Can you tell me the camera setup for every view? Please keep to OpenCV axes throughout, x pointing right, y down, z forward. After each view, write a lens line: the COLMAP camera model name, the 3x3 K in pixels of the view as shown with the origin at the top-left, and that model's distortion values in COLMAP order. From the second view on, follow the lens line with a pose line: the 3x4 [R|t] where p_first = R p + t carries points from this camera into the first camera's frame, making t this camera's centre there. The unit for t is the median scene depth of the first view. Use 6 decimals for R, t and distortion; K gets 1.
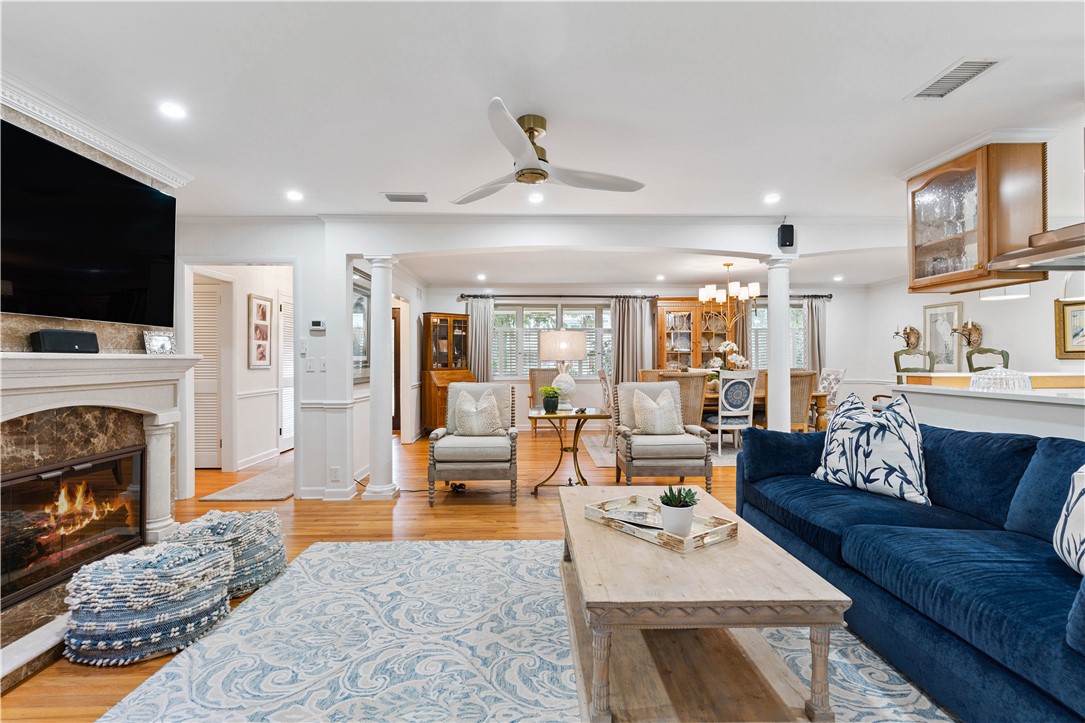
lens RADIAL K [[514.9, 0, 544.2], [0, 514.9, 359.0], [0, 0, 1]] dist [-0.002650, 0.000330]
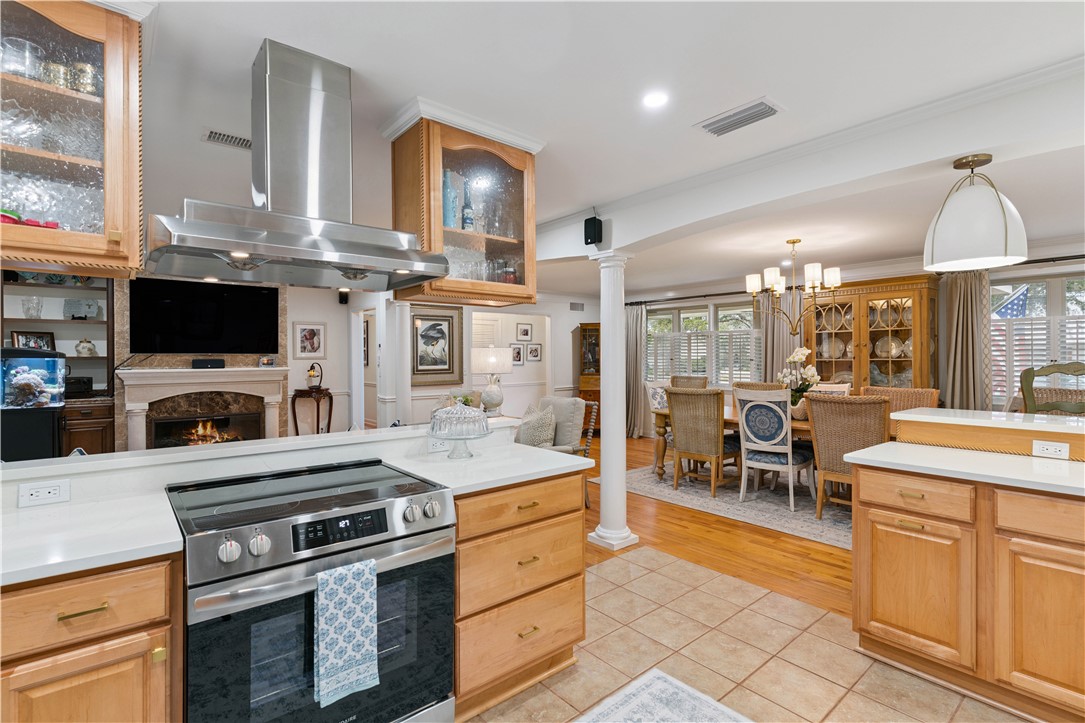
lens RADIAL K [[514.9, 0, 541.9], [0, 514.9, 359.8], [0, 0, 1]] dist [-0.002650, 0.000330]
pose [[0.620291, 0.006059, -0.784349, 1.711902], [0.003363, 0.999940, 0.010384, -0.065195], [0.784365, -0.009079, 0.620233, 0.672516]]
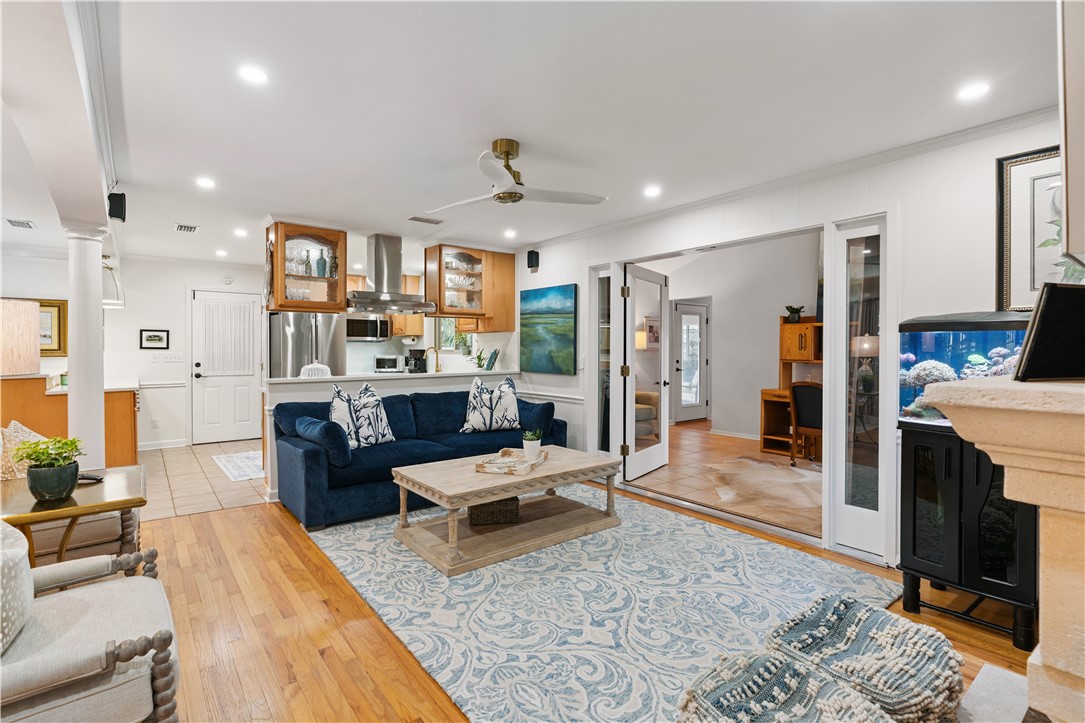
lens RADIAL K [[514.9, 0, 537.9], [0, 514.9, 353.8], [0, 0, 1]] dist [-0.002650, 0.000330]
pose [[-0.596247, -0.004928, 0.802786, -0.896988], [-0.001287, 0.999986, 0.005183, -0.024101], [-0.802800, 0.002057, -0.596244, 1.524403]]
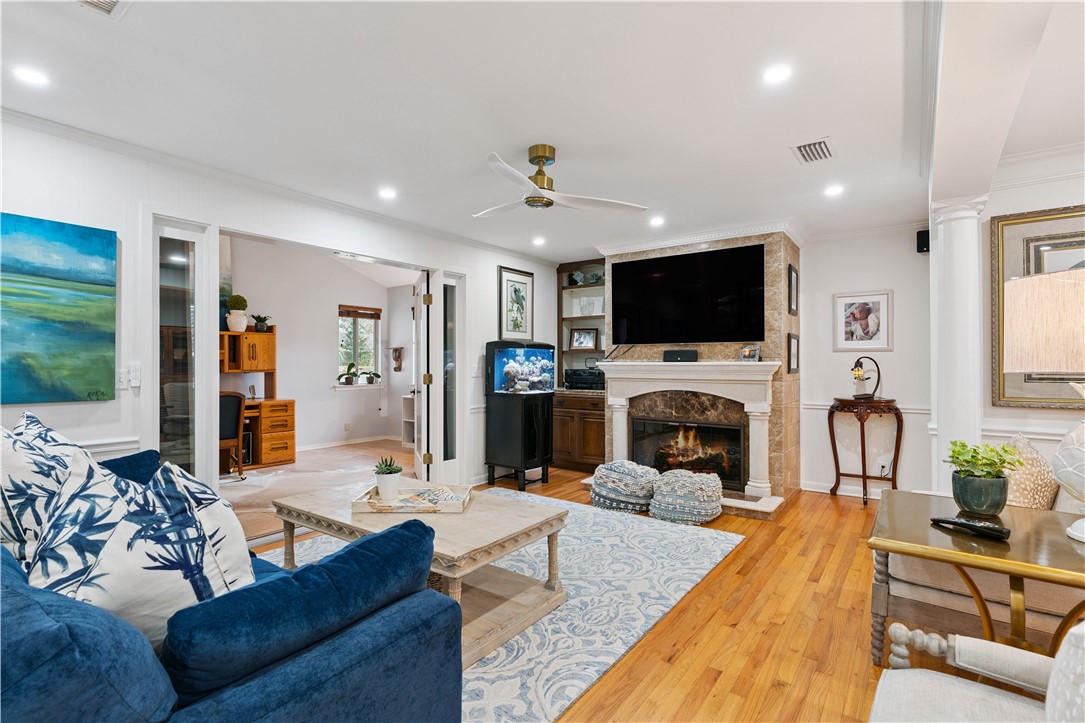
lens RADIAL K [[514.9, 0, 541.6], [0, 514.9, 364.0], [0, 0, 1]] dist [-0.002650, 0.000330]
pose [[-0.606889, 0.003137, -0.794781, 0.810359], [0.002523, 0.999995, 0.002021, -0.008020], [0.794783, -0.000779, -0.606893, 1.591378]]
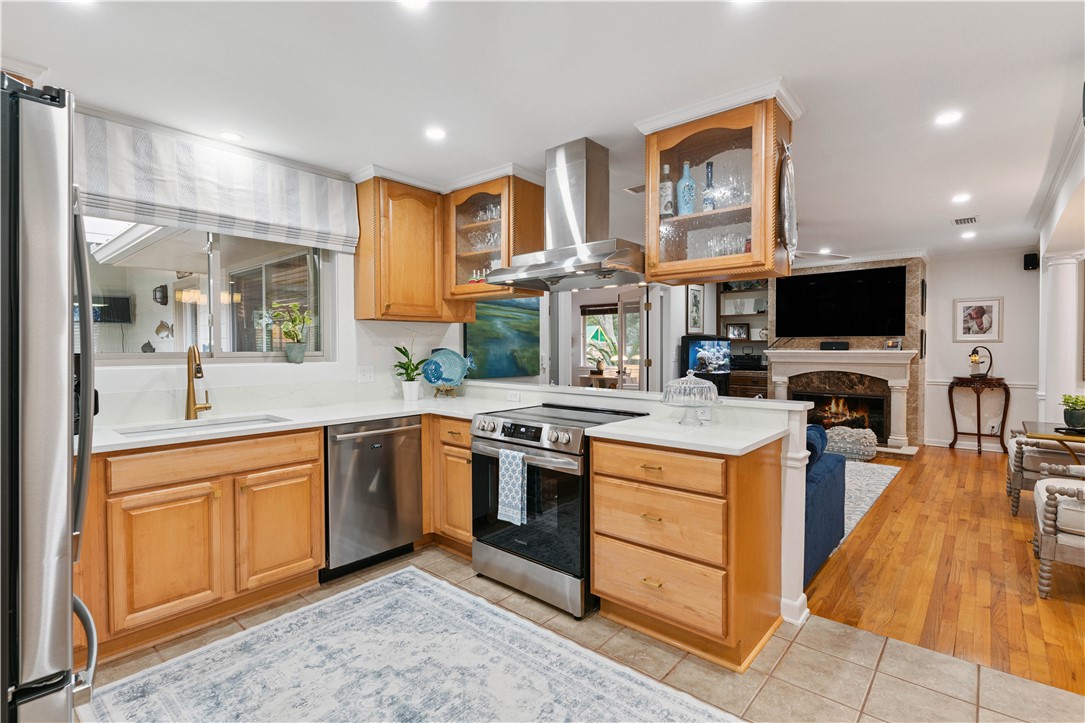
lens RADIAL K [[514.9, 0, 536.8], [0, 514.9, 359.2], [0, 0, 1]] dist [-0.002650, 0.000330]
pose [[-0.676613, 0.023396, -0.735967, 1.829232], [0.006094, 0.999639, 0.026175, -0.039906], [0.736314, 0.013226, -0.676511, 1.507335]]
